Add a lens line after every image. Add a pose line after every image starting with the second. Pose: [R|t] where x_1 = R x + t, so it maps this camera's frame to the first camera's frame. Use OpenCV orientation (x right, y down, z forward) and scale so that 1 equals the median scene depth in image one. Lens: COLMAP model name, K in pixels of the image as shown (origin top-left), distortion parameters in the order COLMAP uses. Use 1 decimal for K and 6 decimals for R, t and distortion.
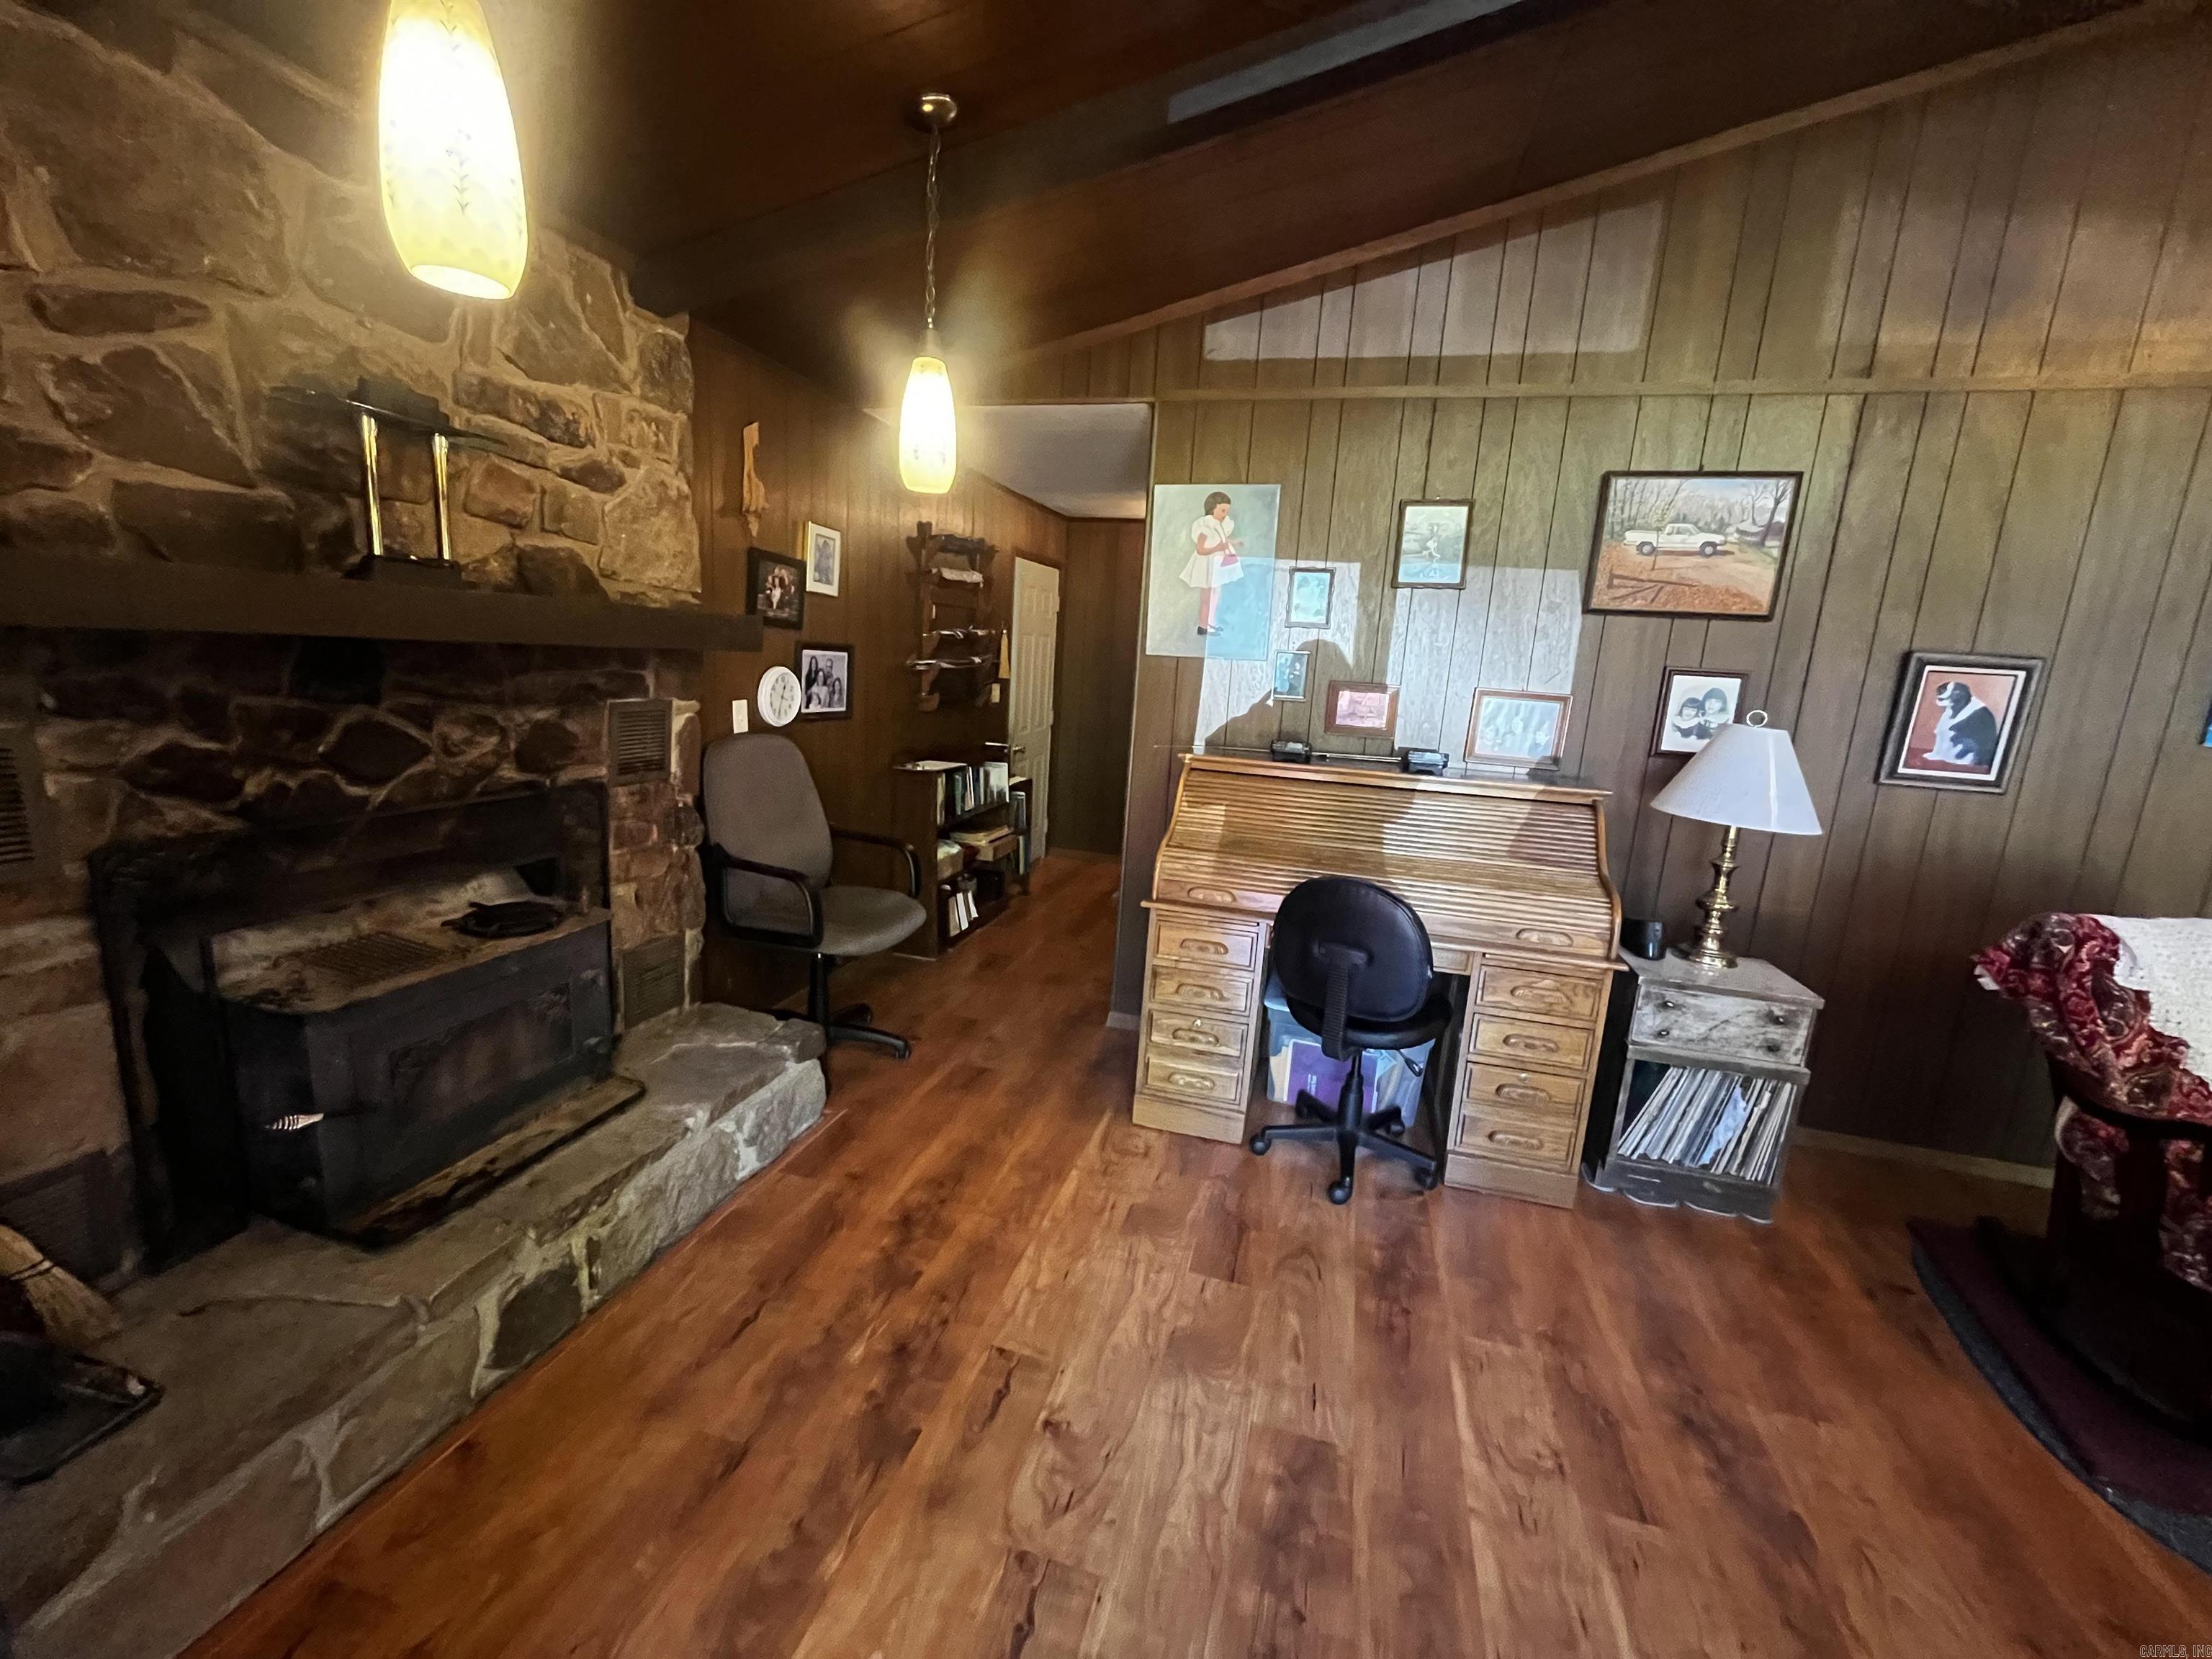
lens RADIAL K [[895.7, 0, 1098.5], [0, 895.7, 832.9], [0, 0, 1]] dist [-0.003398, 0.000037]
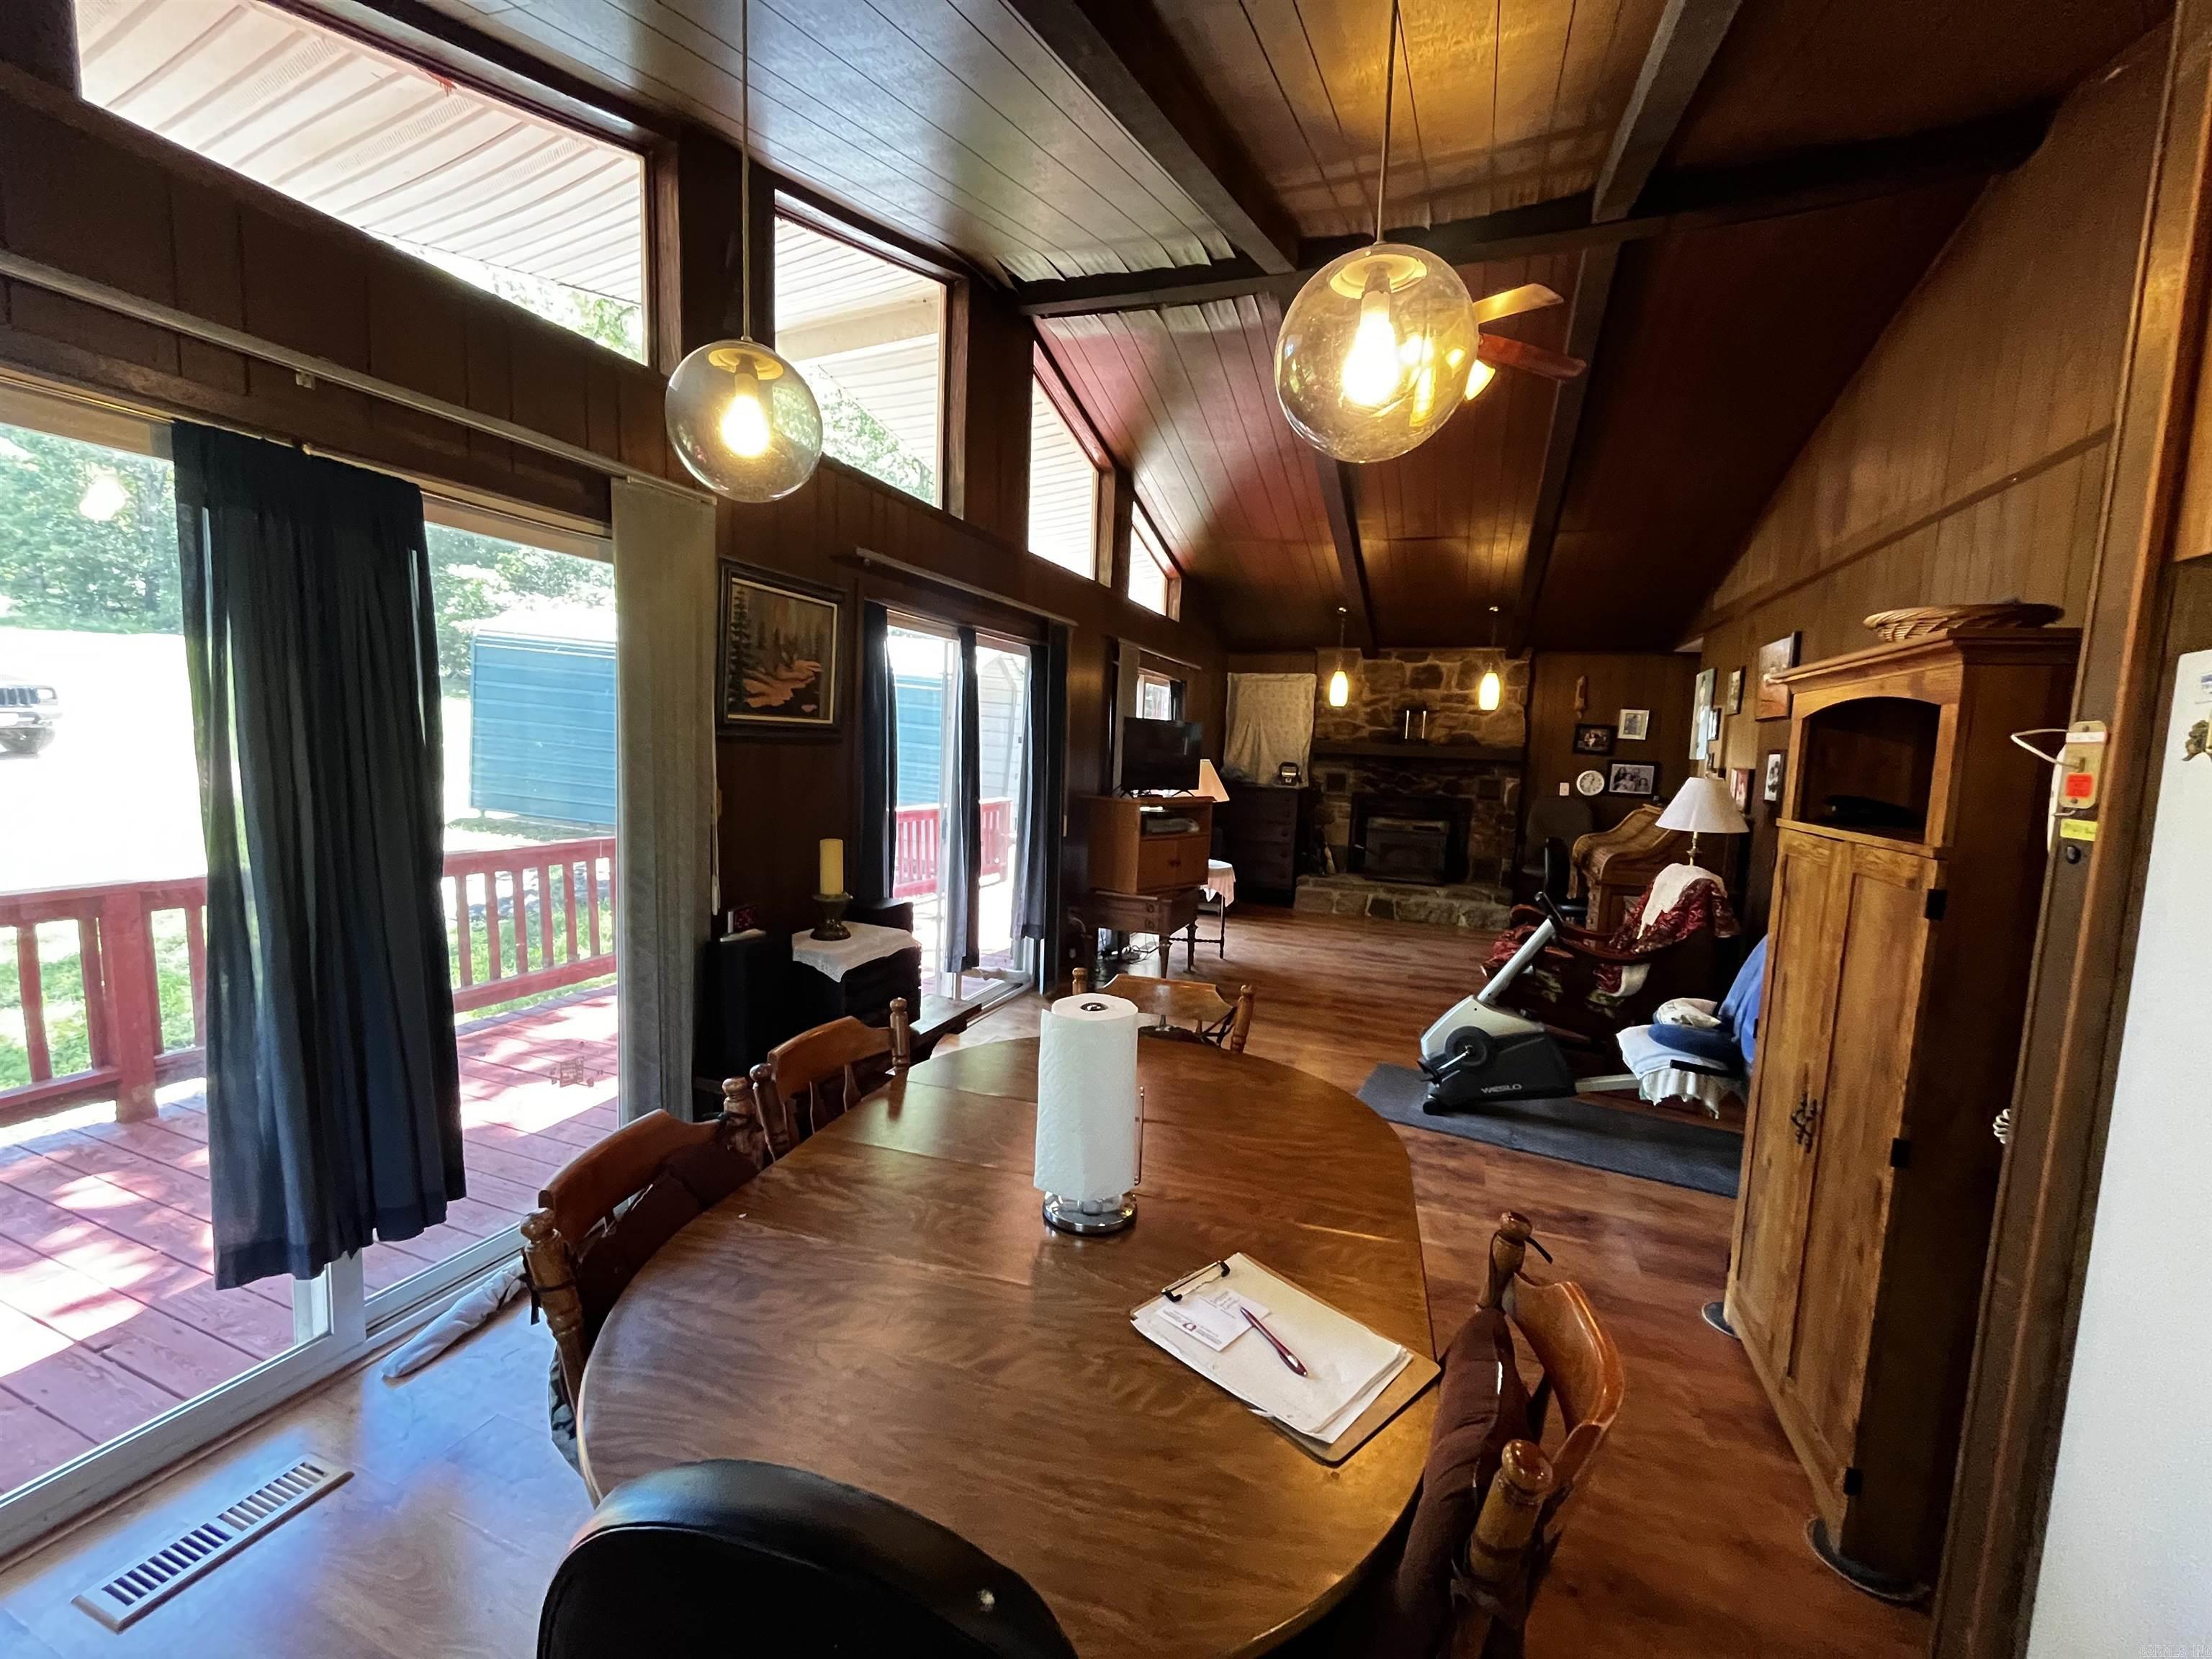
lens RADIAL K [[895.7, 0, 1098.5], [0, 895.7, 832.9], [0, 0, 1]] dist [-0.003398, 0.000037]
pose [[-0.093073, 0.039184, -0.994888, 2.611064], [-0.235929, 0.969899, 0.060271, 0.170927], [0.967303, 0.240332, -0.081027, -0.037916]]
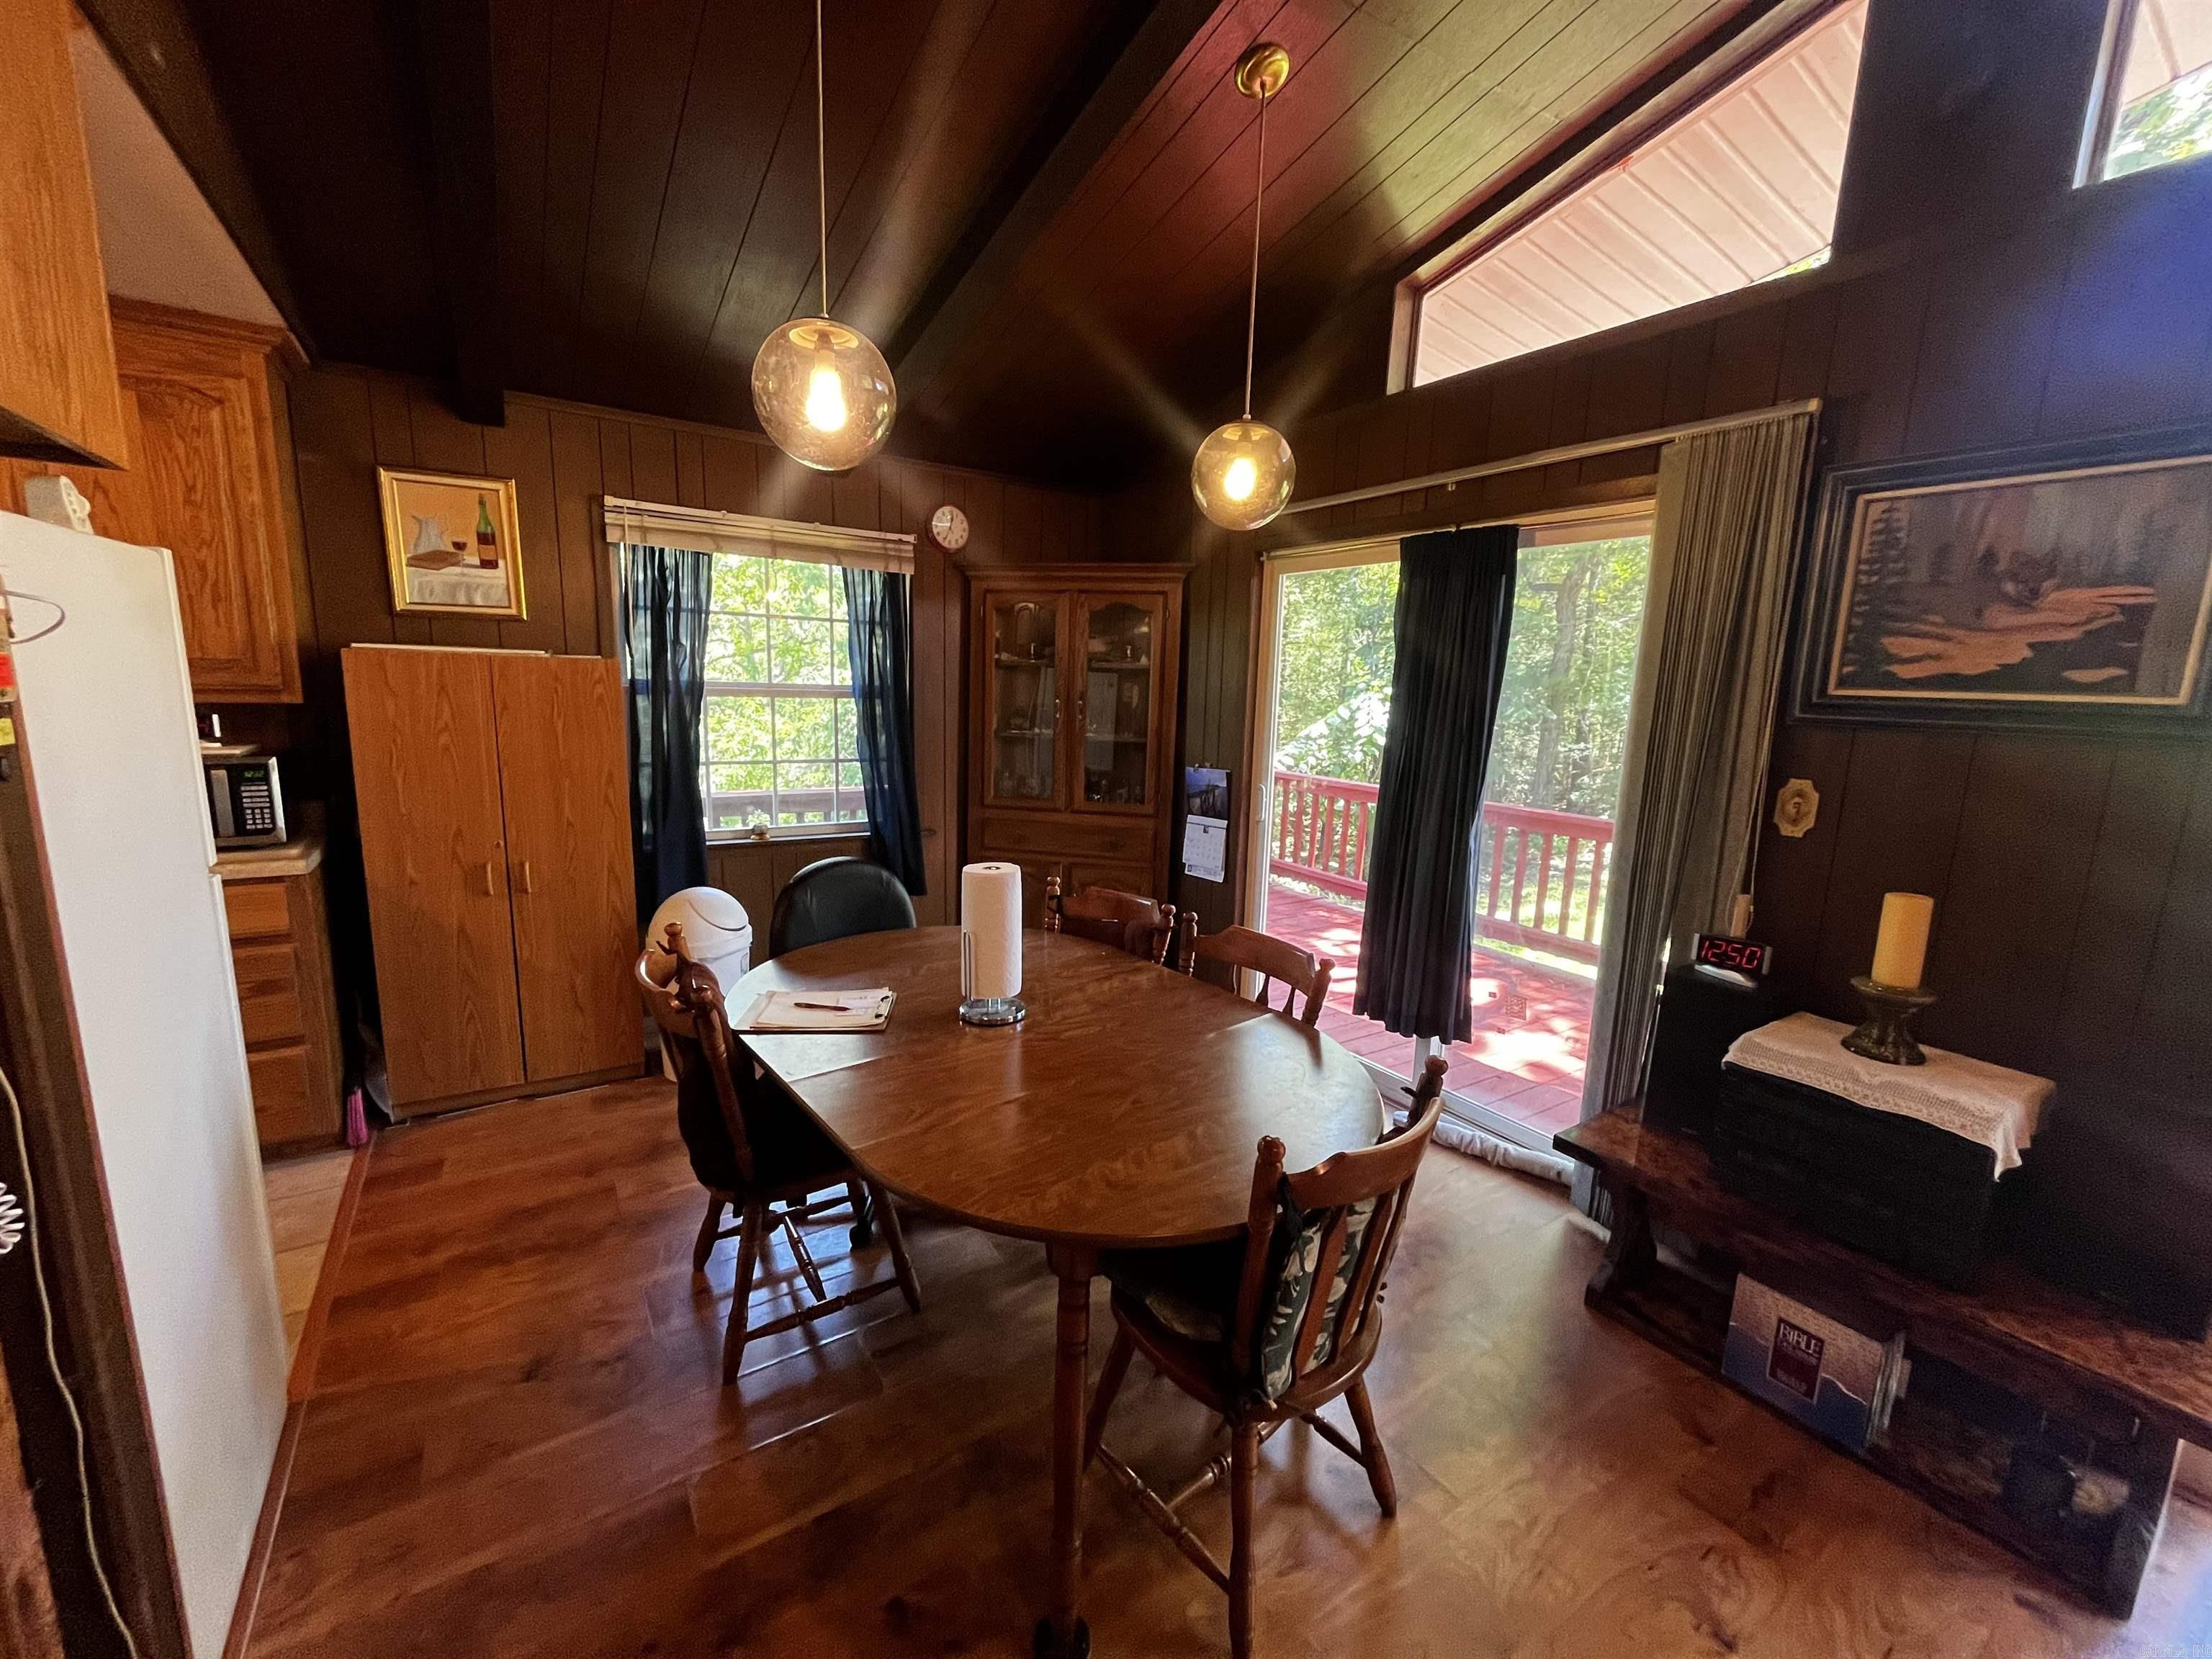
lens RADIAL K [[895.7, 0, 1098.5], [0, 895.7, 832.9], [0, 0, 1]] dist [-0.003398, 0.000037]
pose [[-0.760426, -0.188321, 0.621520, 1.588602], [0.051435, 0.936561, 0.346710, 0.021141], [-0.647384, 0.295615, -0.702499, 0.394835]]
